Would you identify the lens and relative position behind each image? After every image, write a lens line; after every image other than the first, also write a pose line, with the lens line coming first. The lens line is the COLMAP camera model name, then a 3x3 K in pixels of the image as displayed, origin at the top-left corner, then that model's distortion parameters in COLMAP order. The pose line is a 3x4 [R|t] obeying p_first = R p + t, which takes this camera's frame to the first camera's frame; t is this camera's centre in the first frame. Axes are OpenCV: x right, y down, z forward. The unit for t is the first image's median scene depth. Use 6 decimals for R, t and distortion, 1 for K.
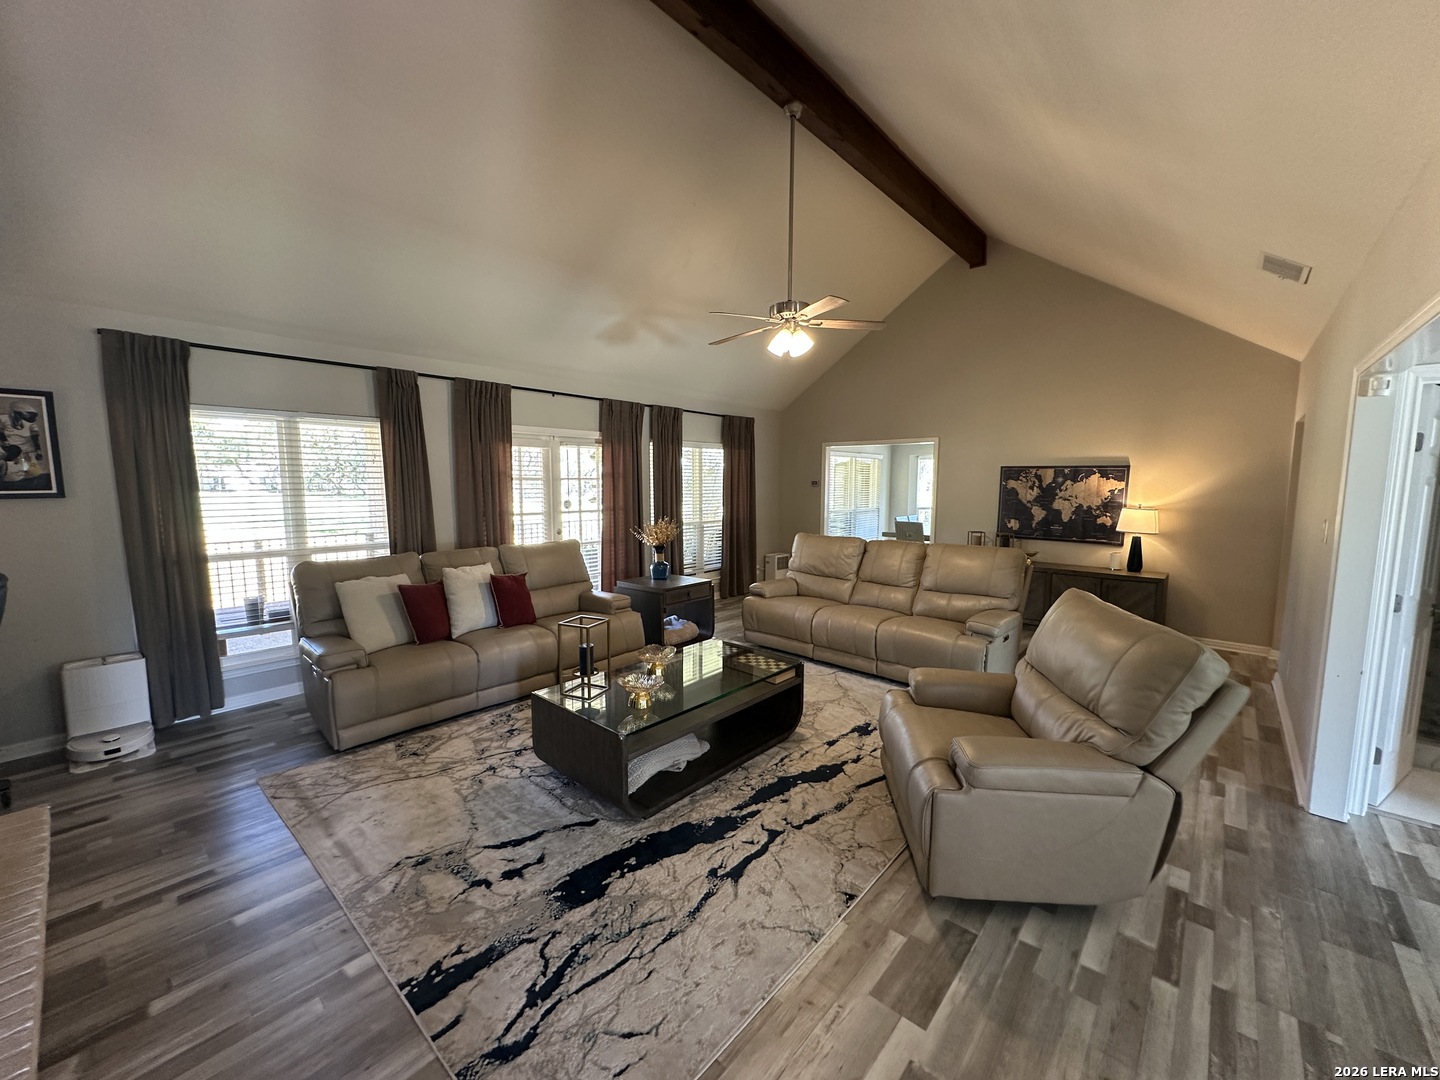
lens RADIAL K [[575.1, 0, 720.5], [0, 575.1, 539.8], [0, 0, 1]] dist [-0.002112, 0.000764]
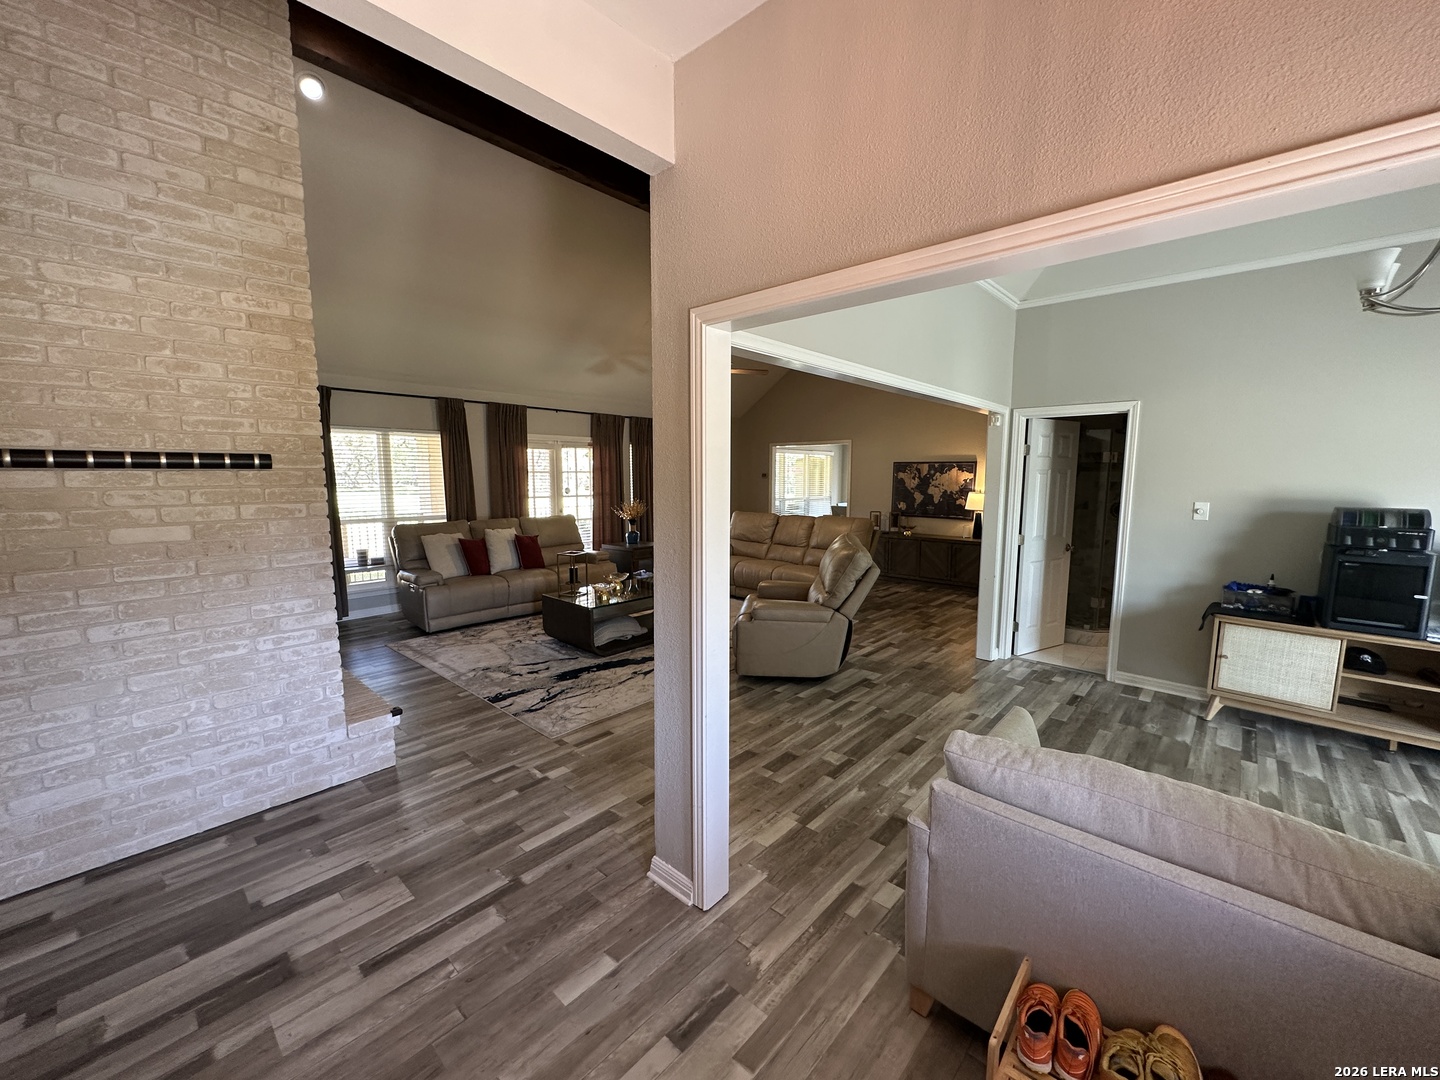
lens RADIAL K [[575.1, 0, 720.5], [0, 575.1, 539.8], [0, 0, 1]] dist [-0.002112, 0.000764]
pose [[0.999896, -0.000079, -0.014417, 0.171754], [0.000226, 0.999948, 0.010221, 0.060454], [0.014416, -0.010223, 0.999844, -0.530435]]
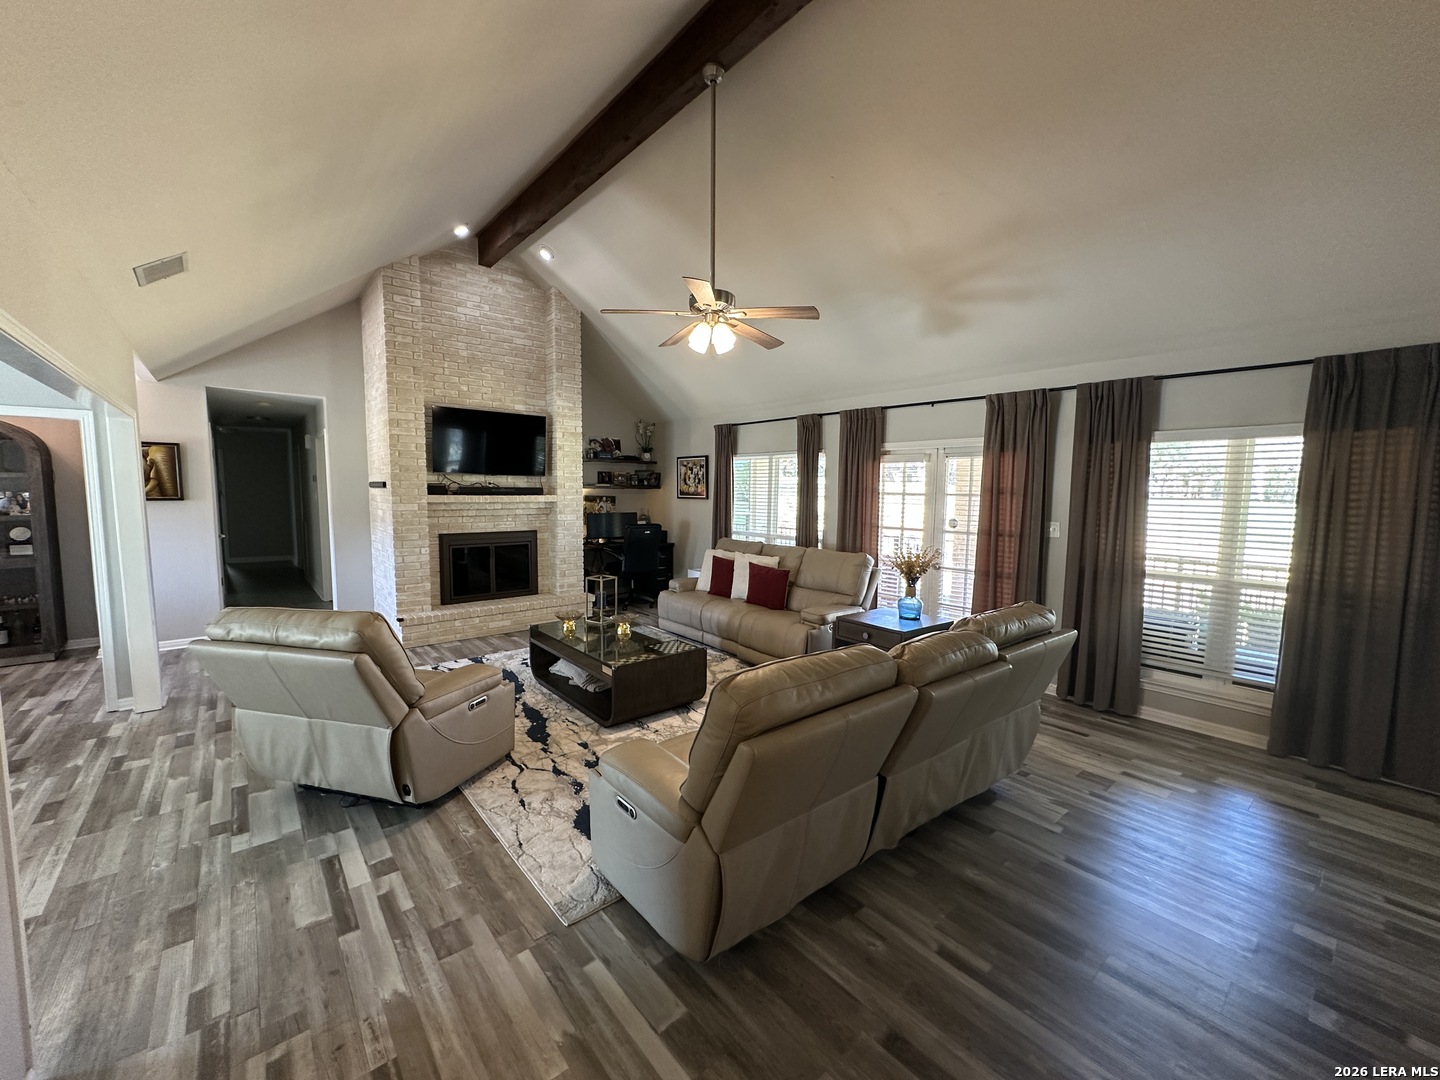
lens RADIAL K [[575.1, 0, 720.5], [0, 575.1, 539.8], [0, 0, 1]] dist [-0.002112, 0.000764]
pose [[-0.144190, 0.083119, -0.986053, 0.963494], [-0.115482, 0.988244, 0.100191, -0.122350], [0.982788, 0.128318, -0.132896, 1.115785]]
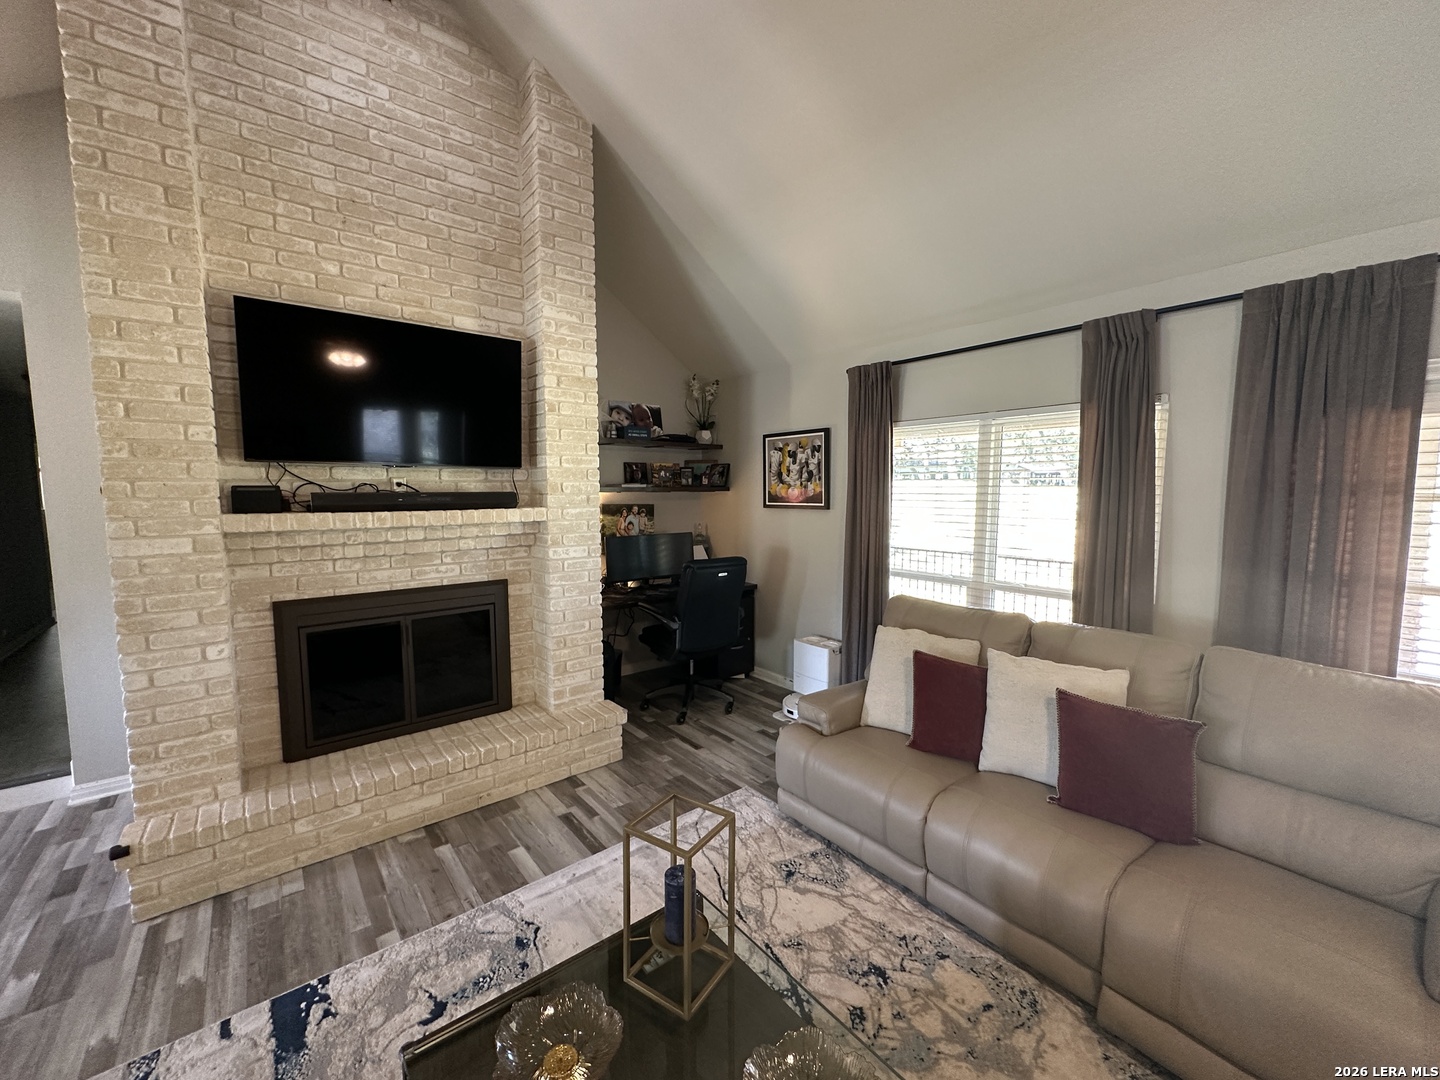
lens RADIAL K [[575.1, 0, 720.5], [0, 575.1, 539.8], [0, 0, 1]] dist [-0.002112, 0.000764]
pose [[-0.162988, 0.084003, -0.983045, 0.131105], [-0.102697, 0.989512, 0.101582, -0.089960], [0.981269, 0.117512, -0.152652, 0.777034]]
